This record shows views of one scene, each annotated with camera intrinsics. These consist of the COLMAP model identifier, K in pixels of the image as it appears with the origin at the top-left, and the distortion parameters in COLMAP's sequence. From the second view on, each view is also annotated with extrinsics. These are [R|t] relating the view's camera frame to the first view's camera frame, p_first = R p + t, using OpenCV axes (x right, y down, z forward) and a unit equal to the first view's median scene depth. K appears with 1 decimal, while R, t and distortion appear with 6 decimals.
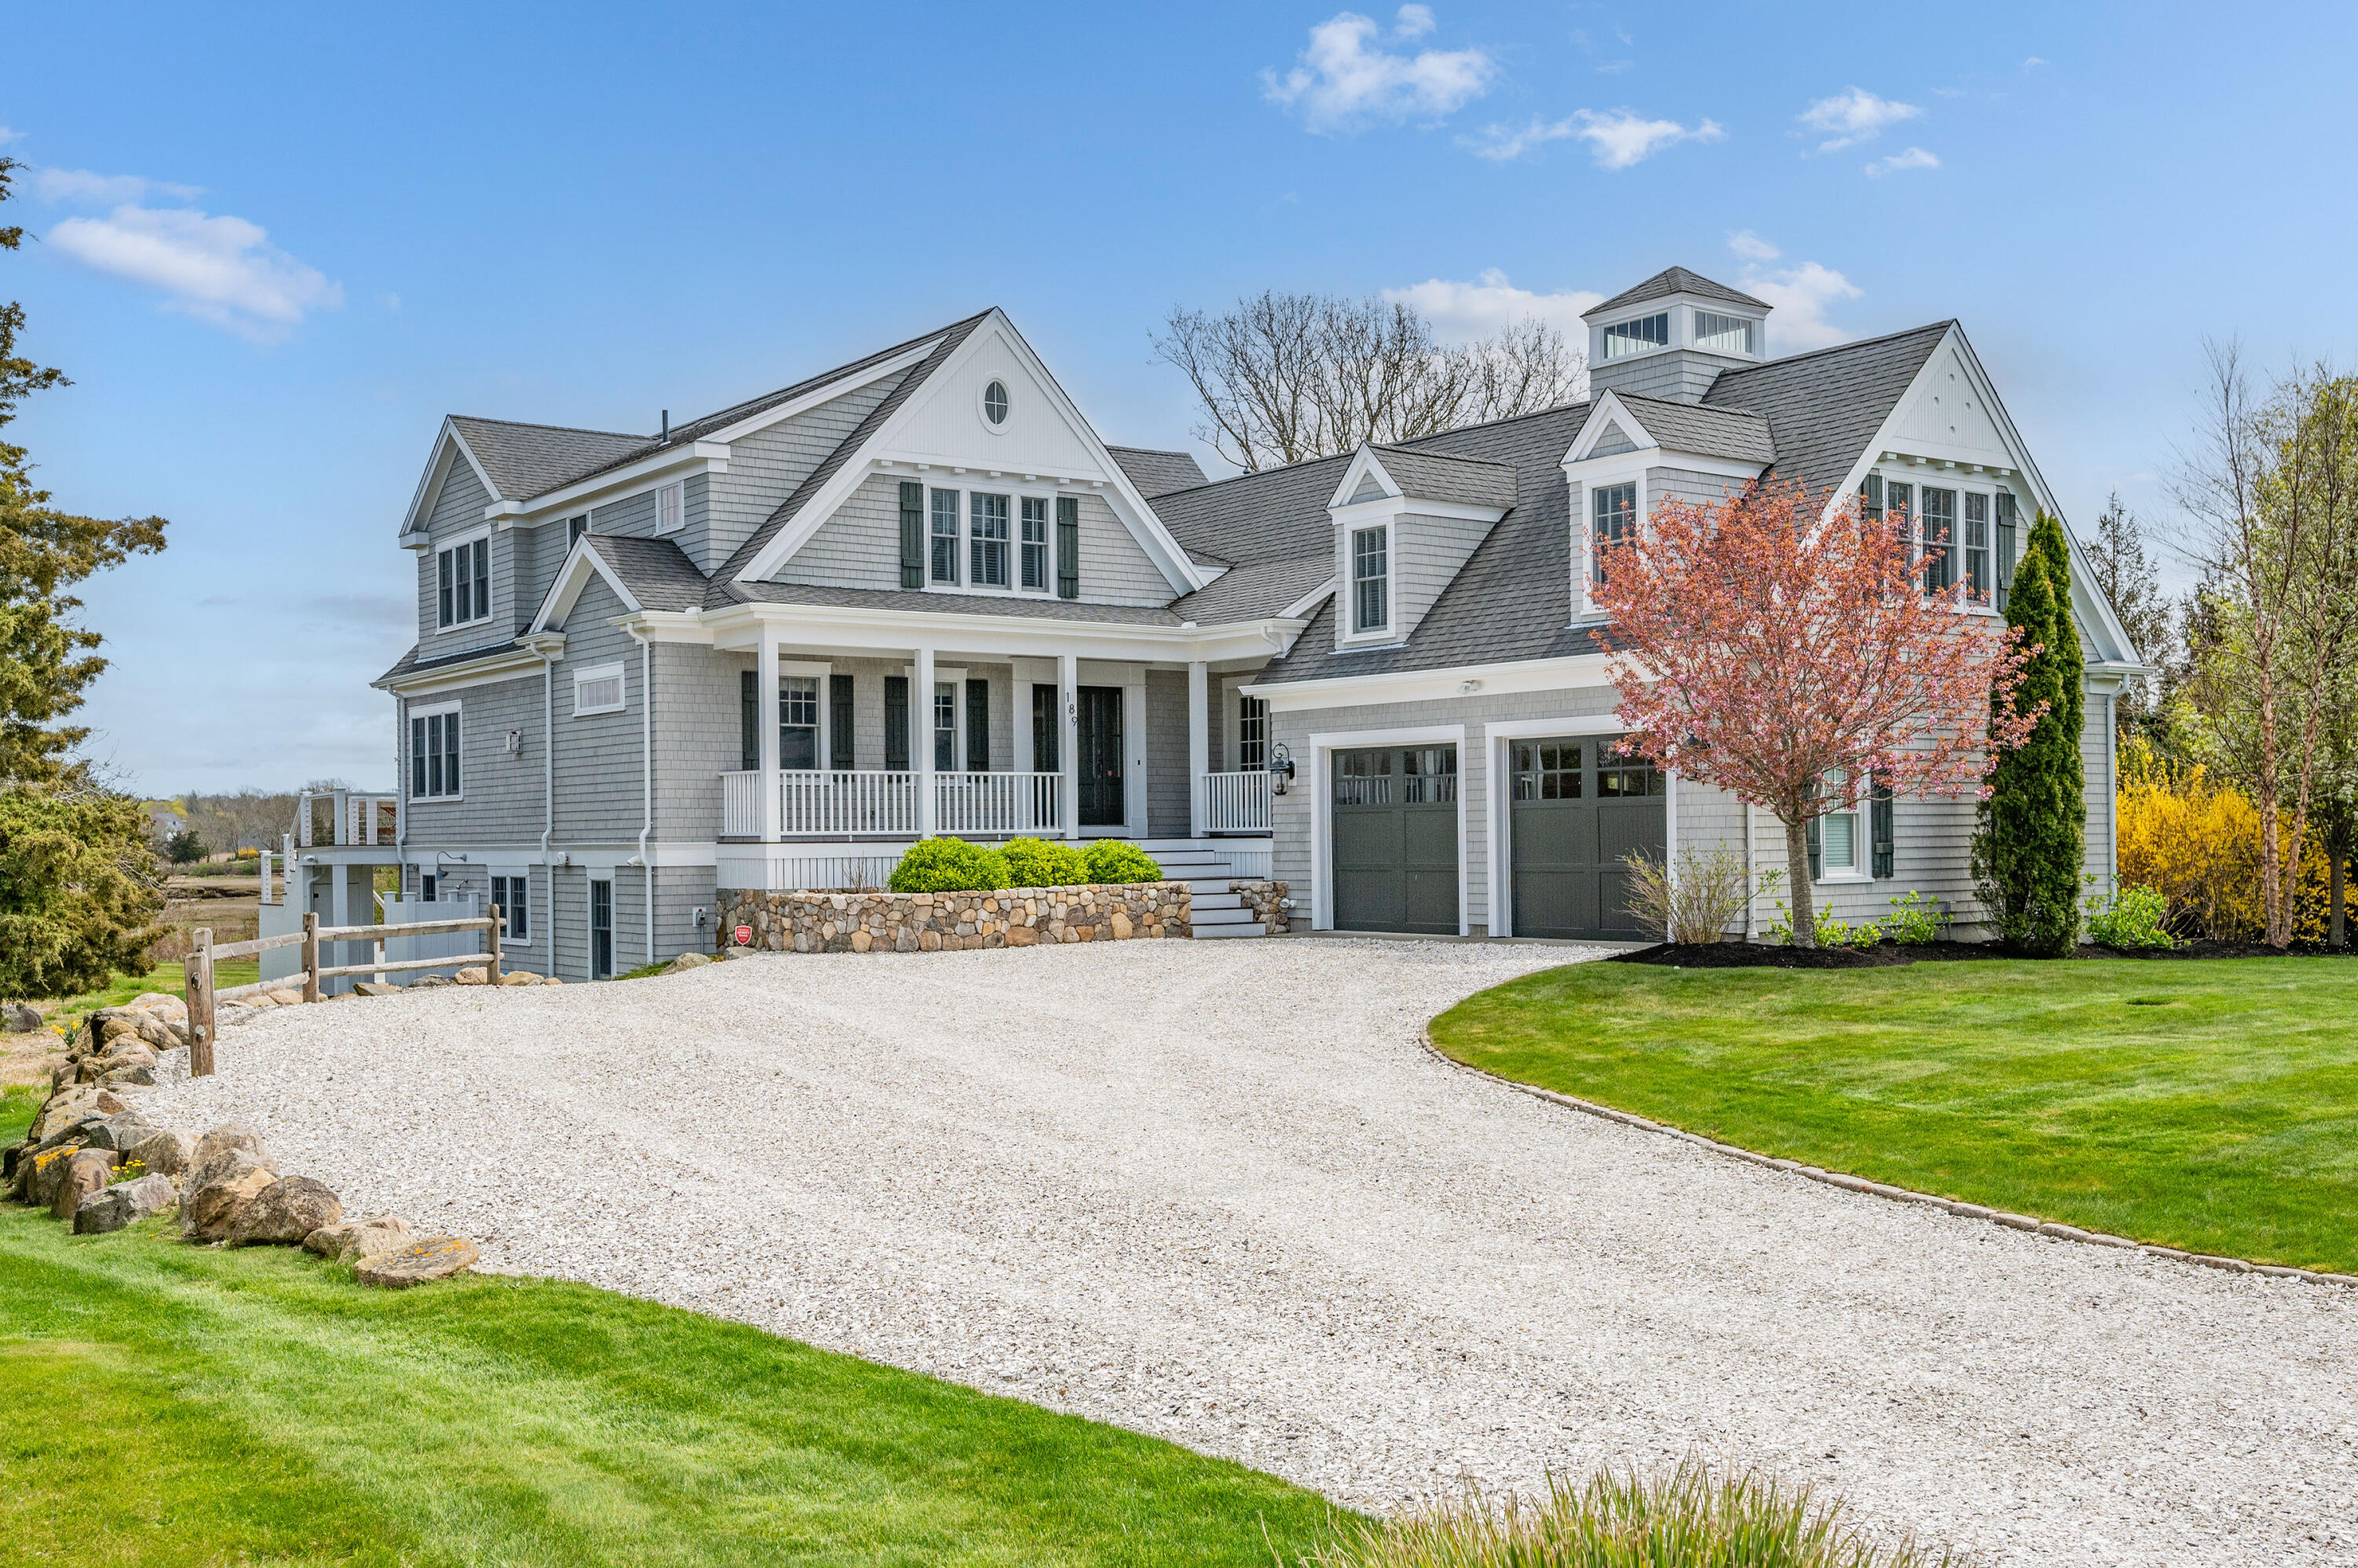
lens RADIAL K [[2283.5, 0, 1189.2], [0, 2283.5, 840.9], [0, 0, 1]] dist [-0.009539, -0.003331]
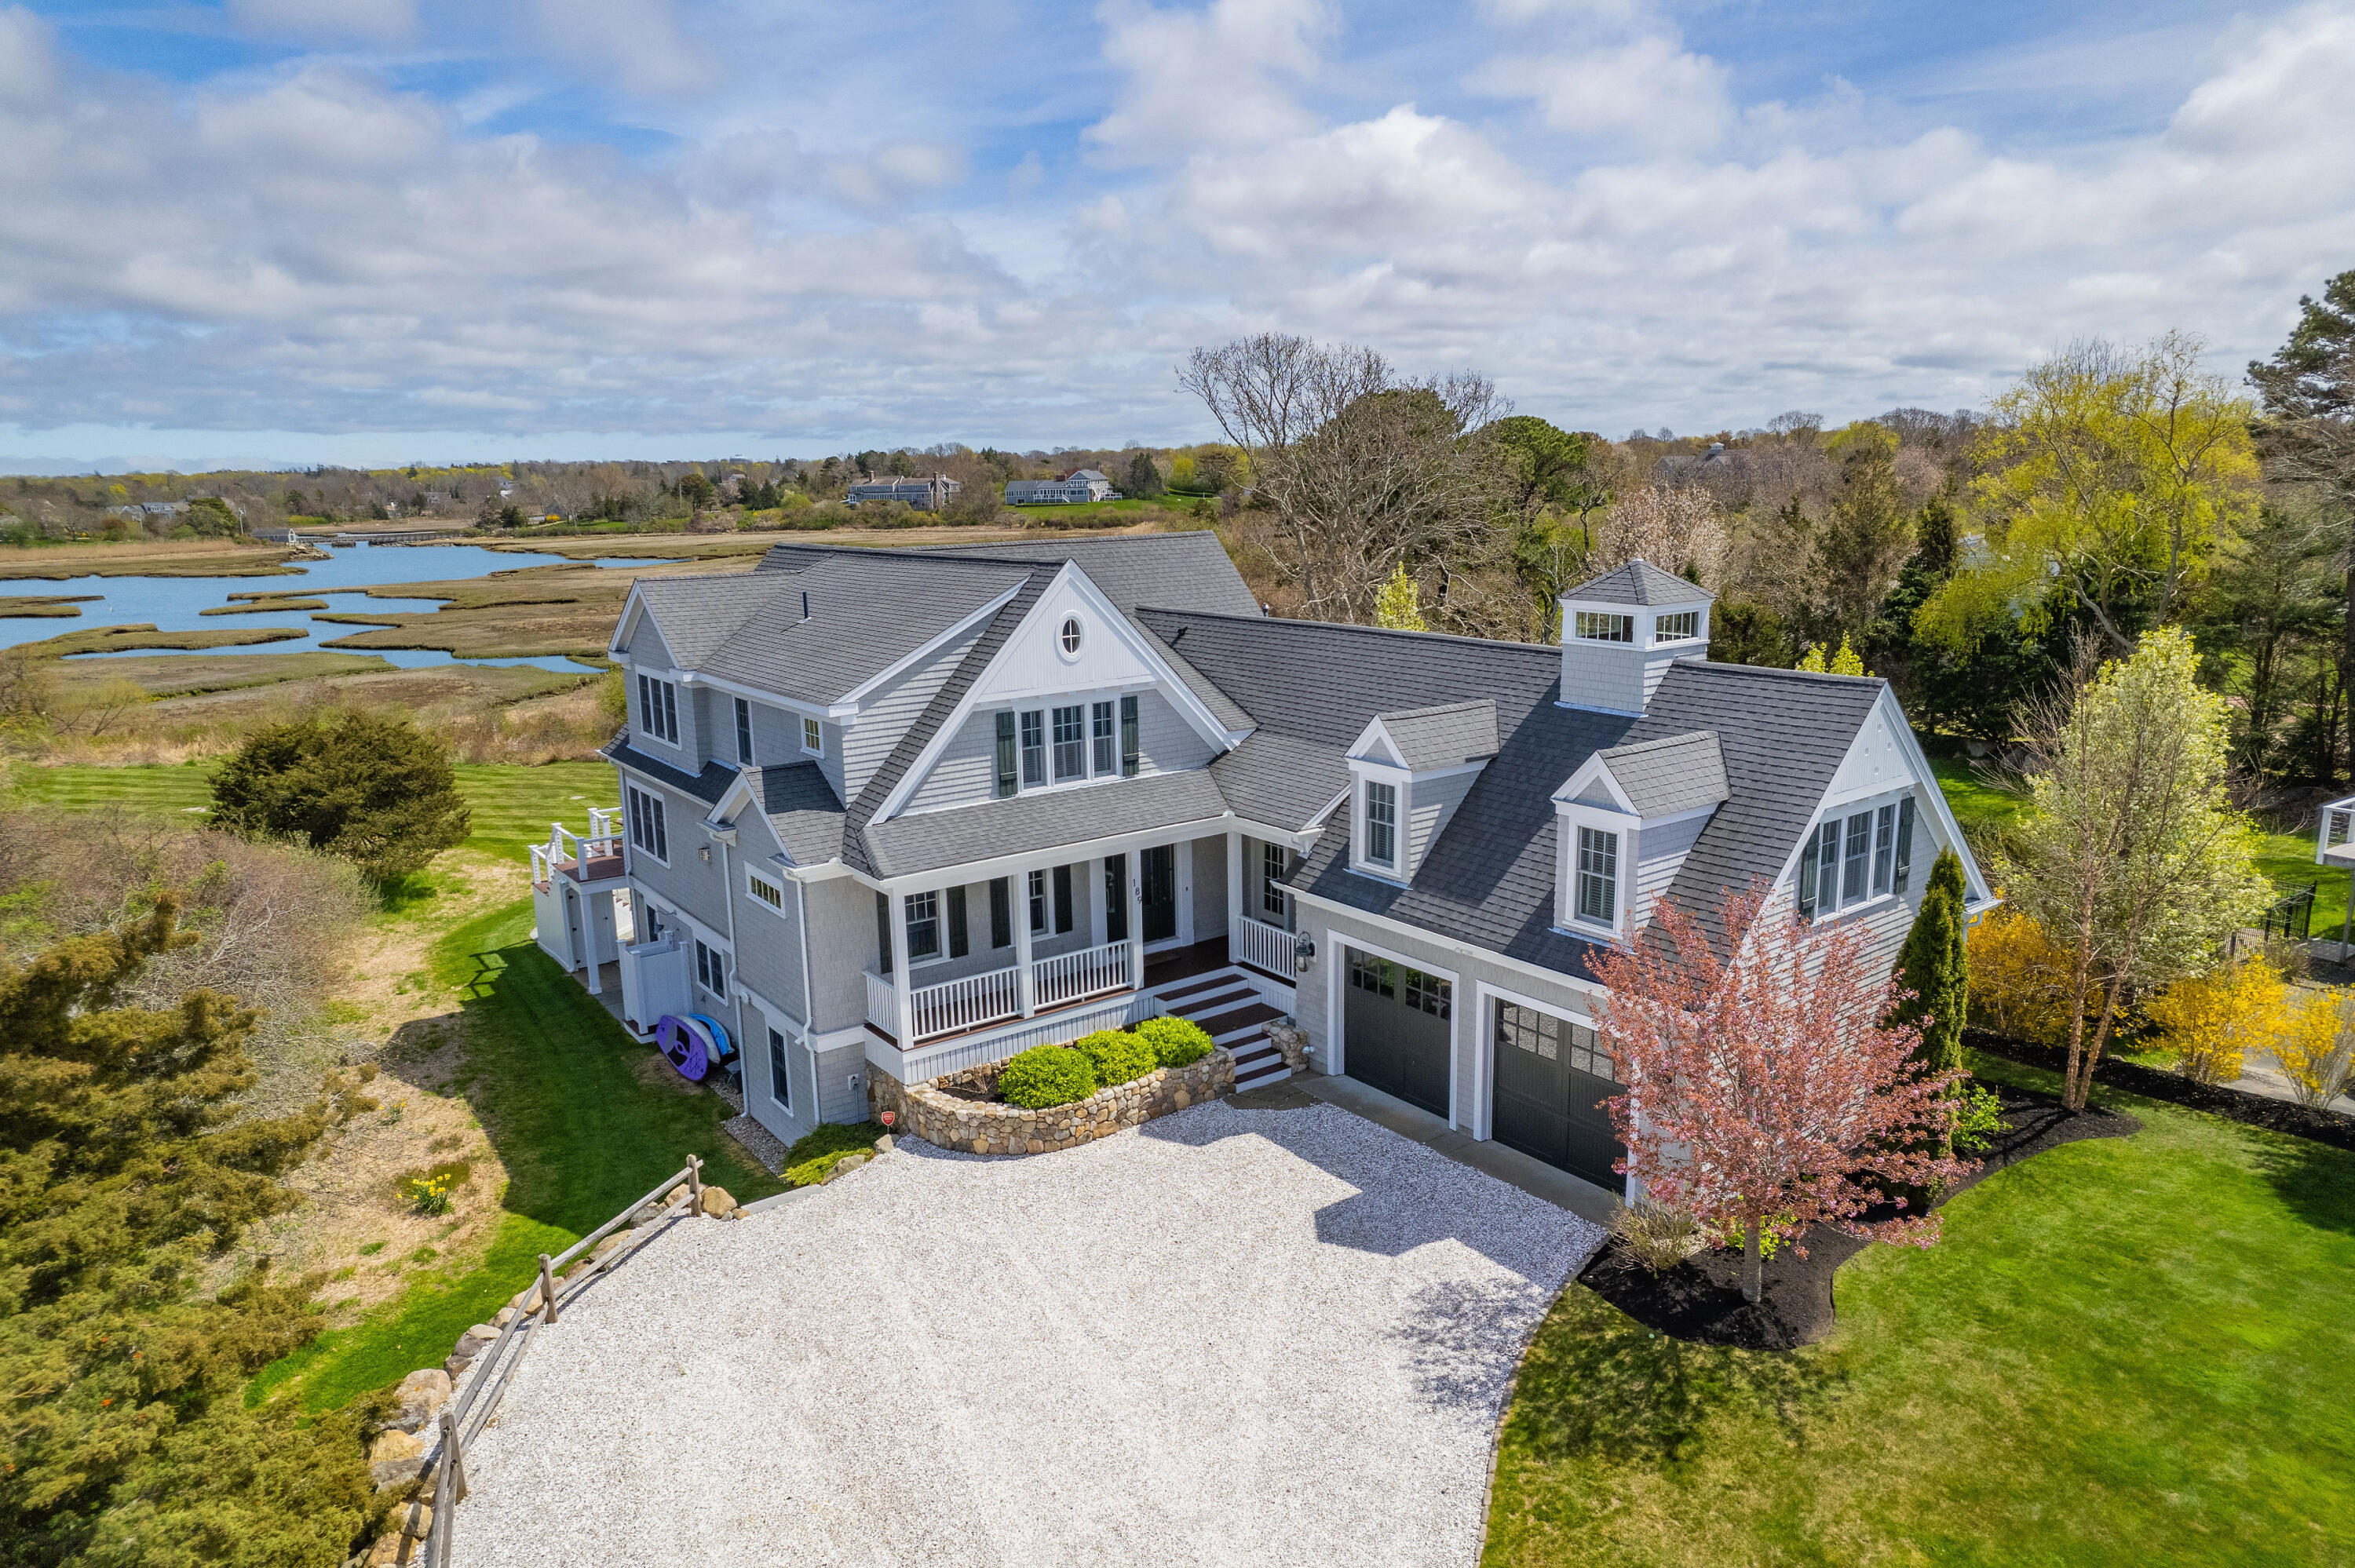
lens RADIAL K [[1491.3, 0, 1177.5], [0, 1491.3, 784.0], [0, 0, 1]] dist [-0.064995, 0.055229]
pose [[0.999971, -0.007411, -0.001549, -0.028656], [0.007571, 0.978283, 0.207134, -0.299537], [-0.000020, -0.207140, 0.978311, 0.212954]]
